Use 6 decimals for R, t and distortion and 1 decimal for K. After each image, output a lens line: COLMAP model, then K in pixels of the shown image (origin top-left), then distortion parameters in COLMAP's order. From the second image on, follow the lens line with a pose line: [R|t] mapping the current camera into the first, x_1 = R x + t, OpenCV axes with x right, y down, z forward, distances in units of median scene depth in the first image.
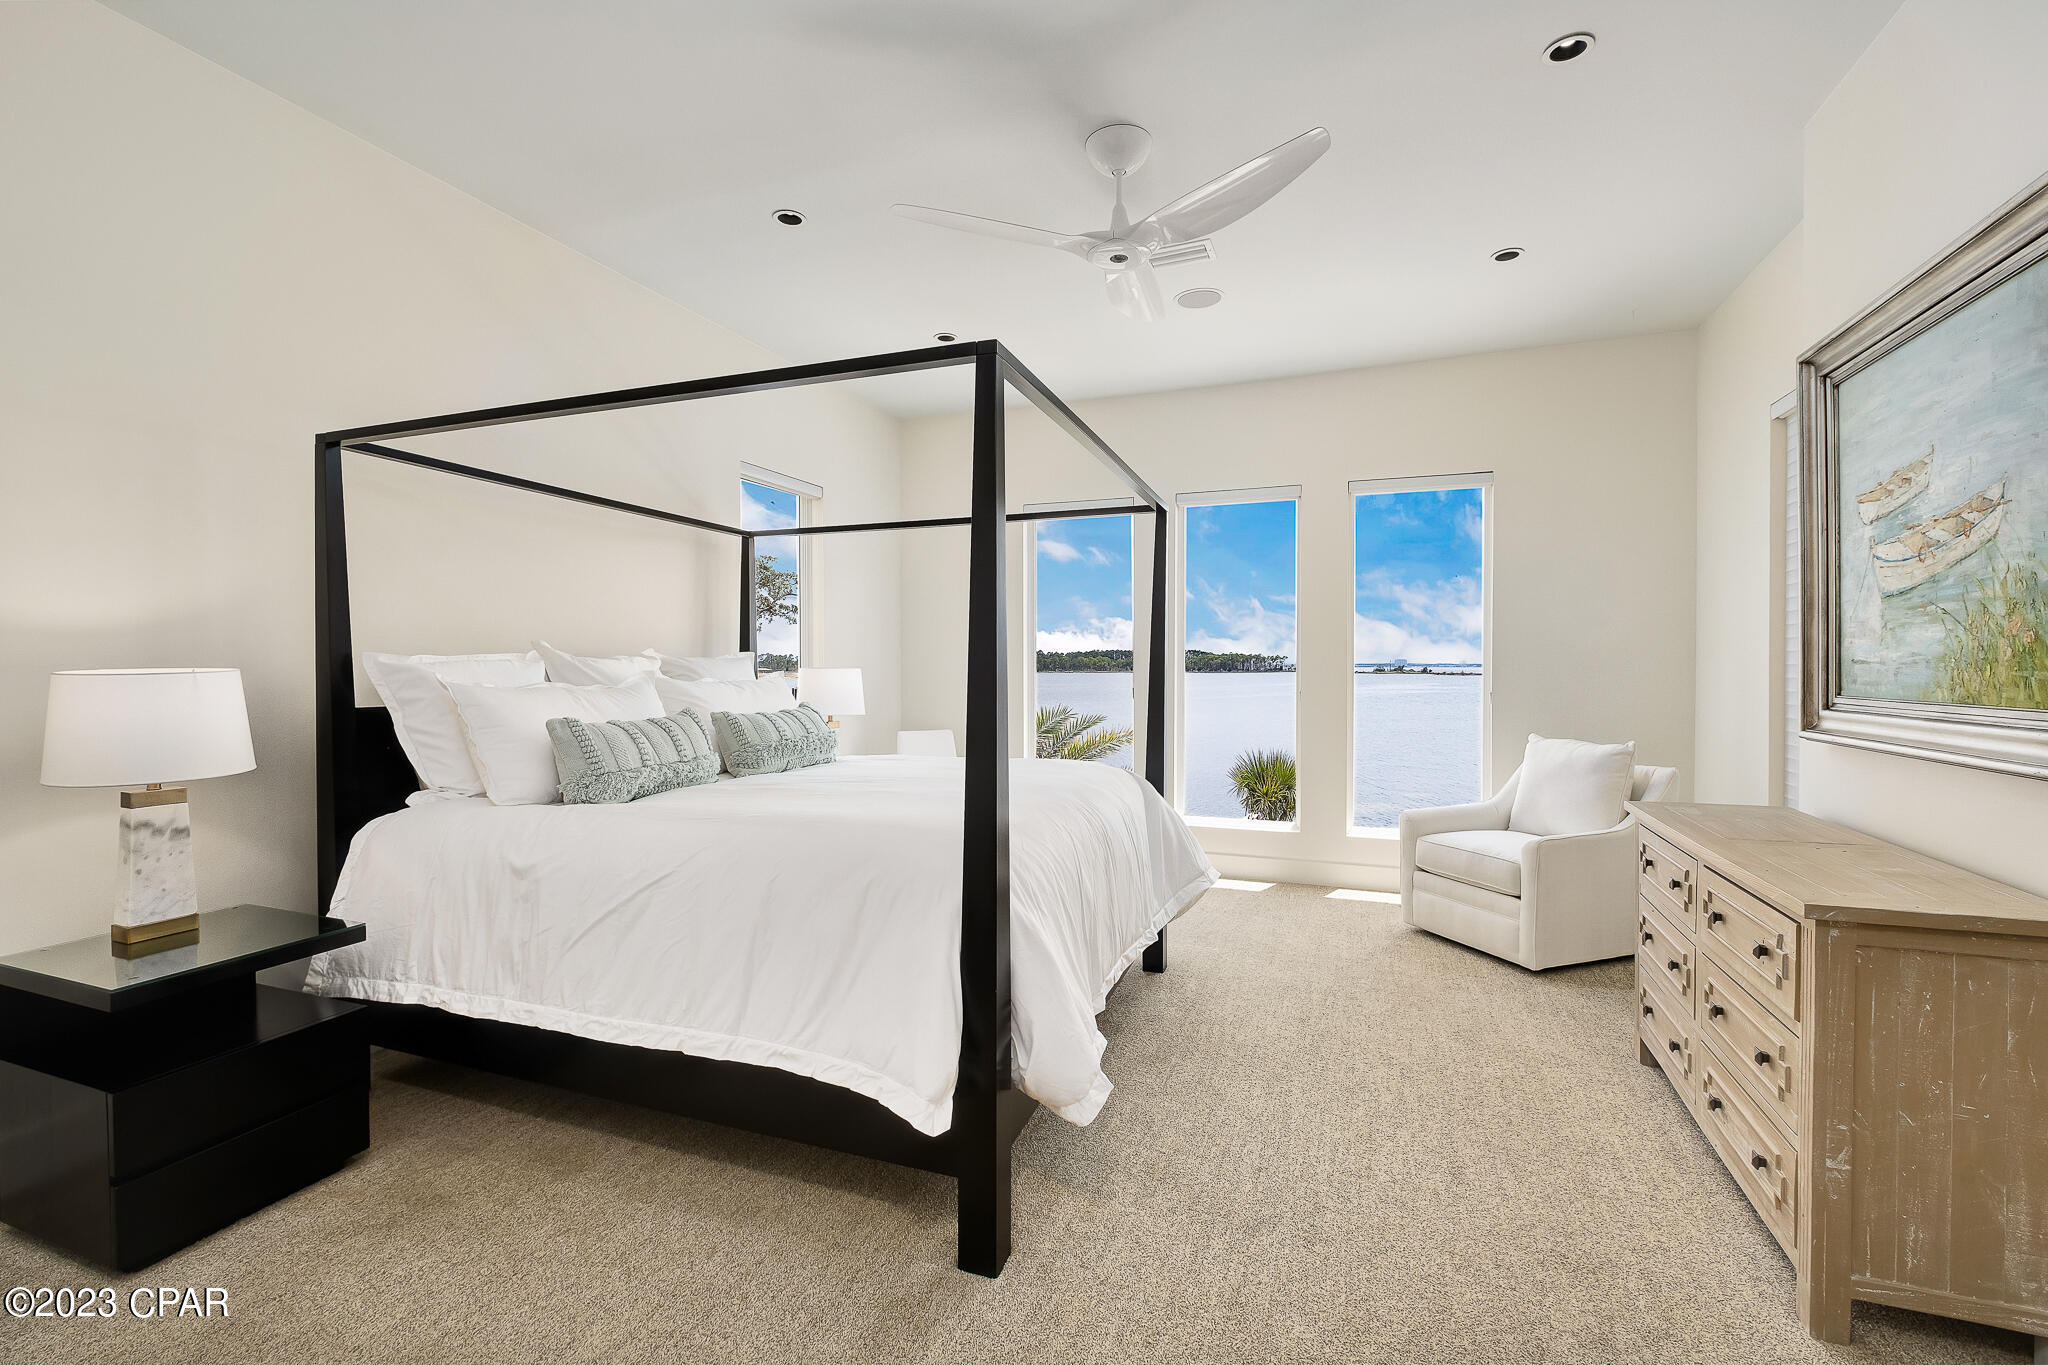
lens RADIAL K [[883.4, 0, 1027.9], [0, 883.4, 679.5], [0, 0, 1]] dist [0.002235, -0.000405]
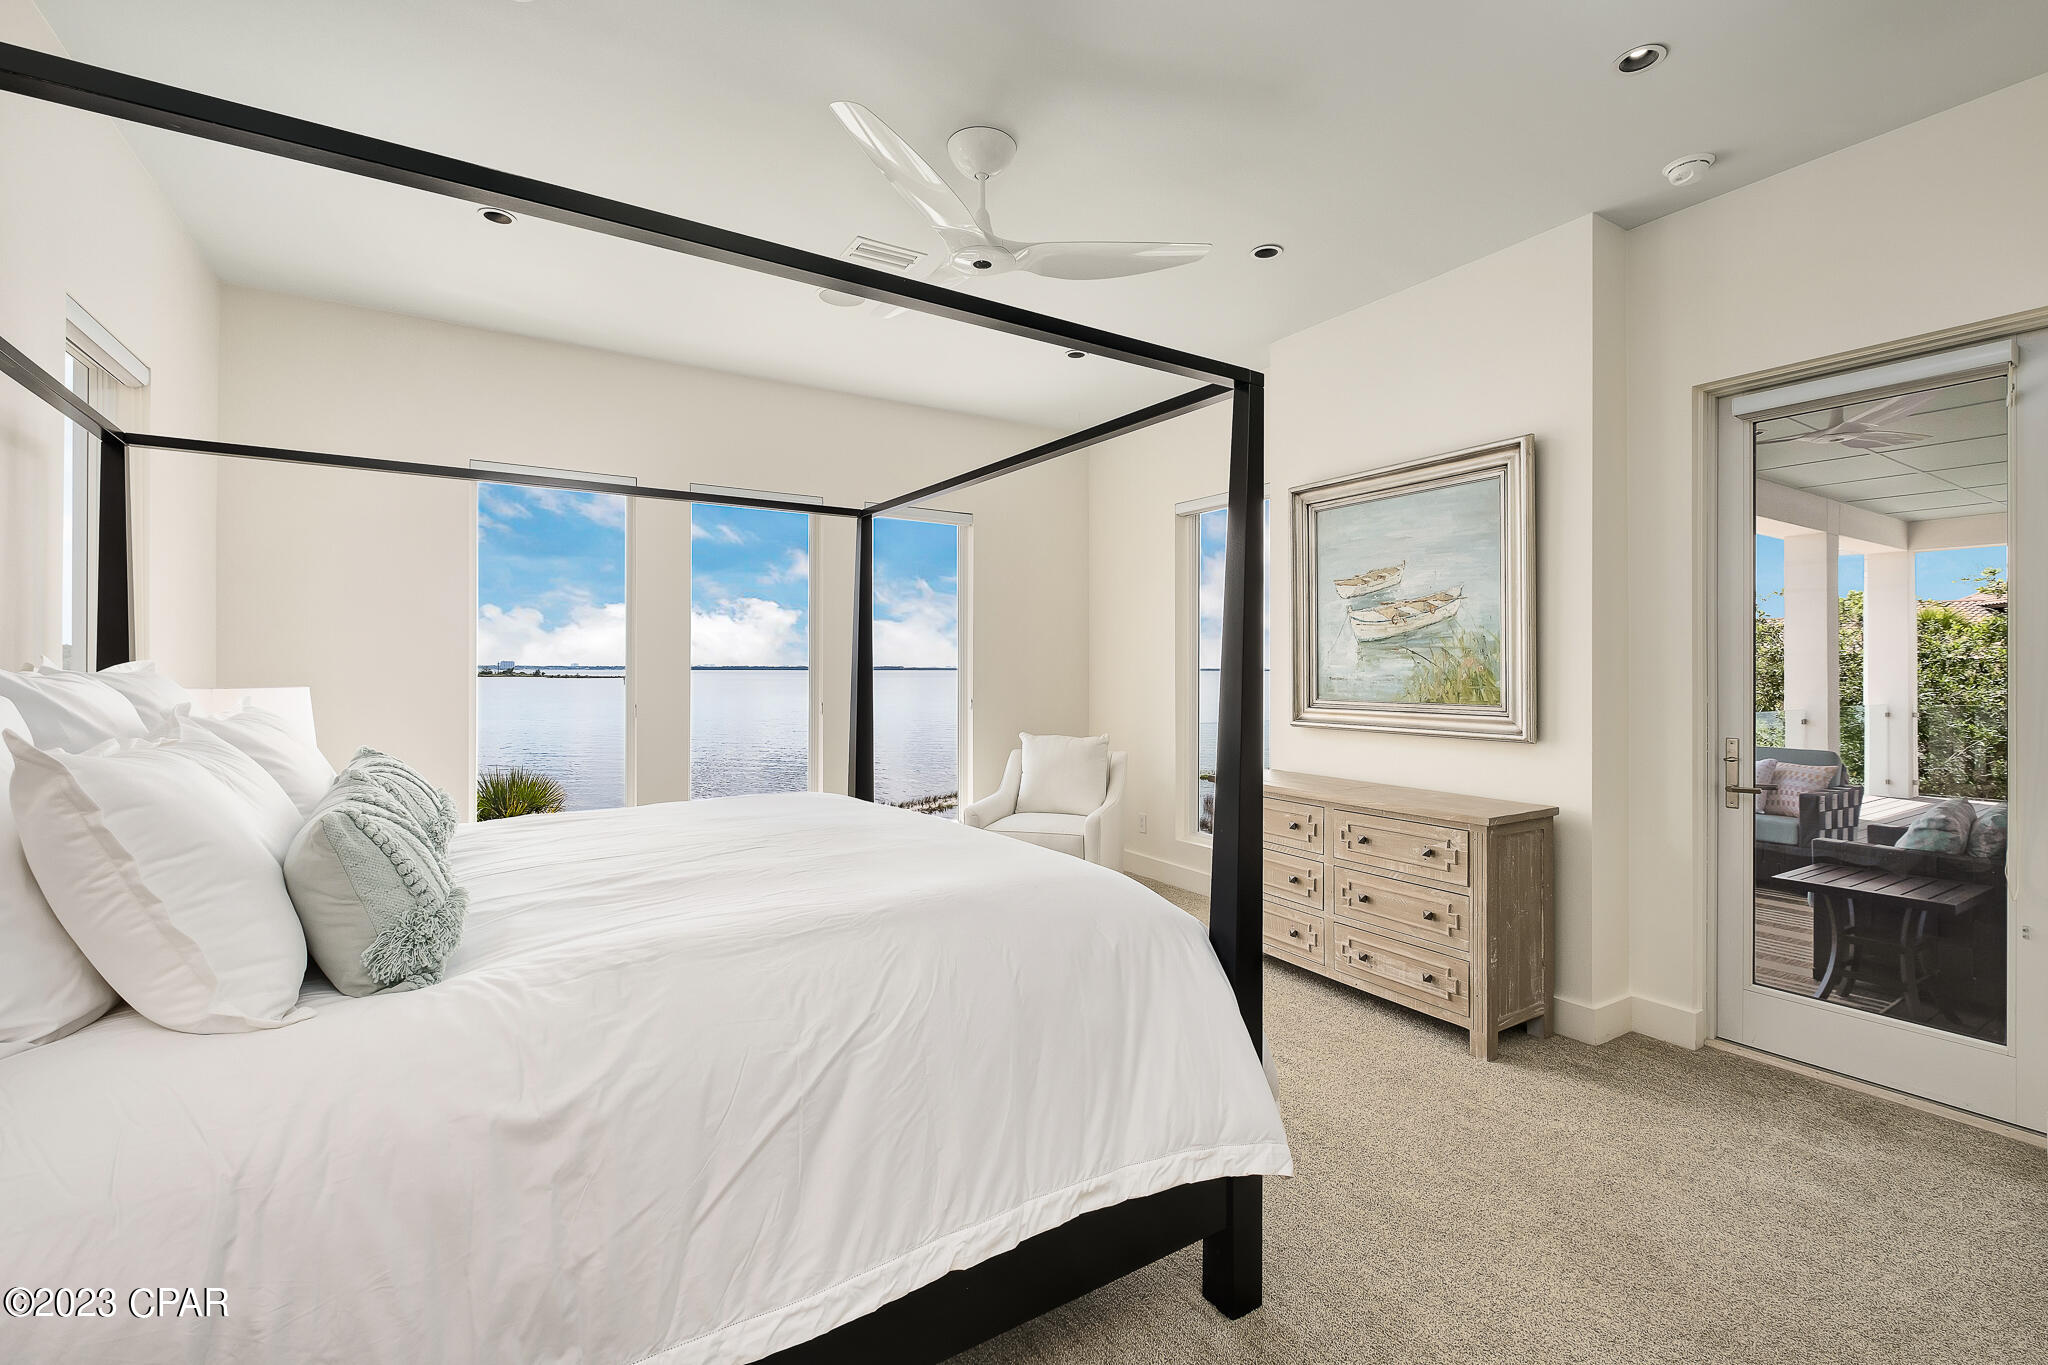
lens RADIAL K [[883.4, 0, 1018.7], [0, 883.4, 668.5], [0, 0, 1]] dist [0.002235, -0.000405]
pose [[0.603826, 0.001275, 0.797115, -0.889215], [0.010863, 0.999893, -0.009829, -0.033782], [-0.797042, 0.014594, 0.603747, 0.534490]]
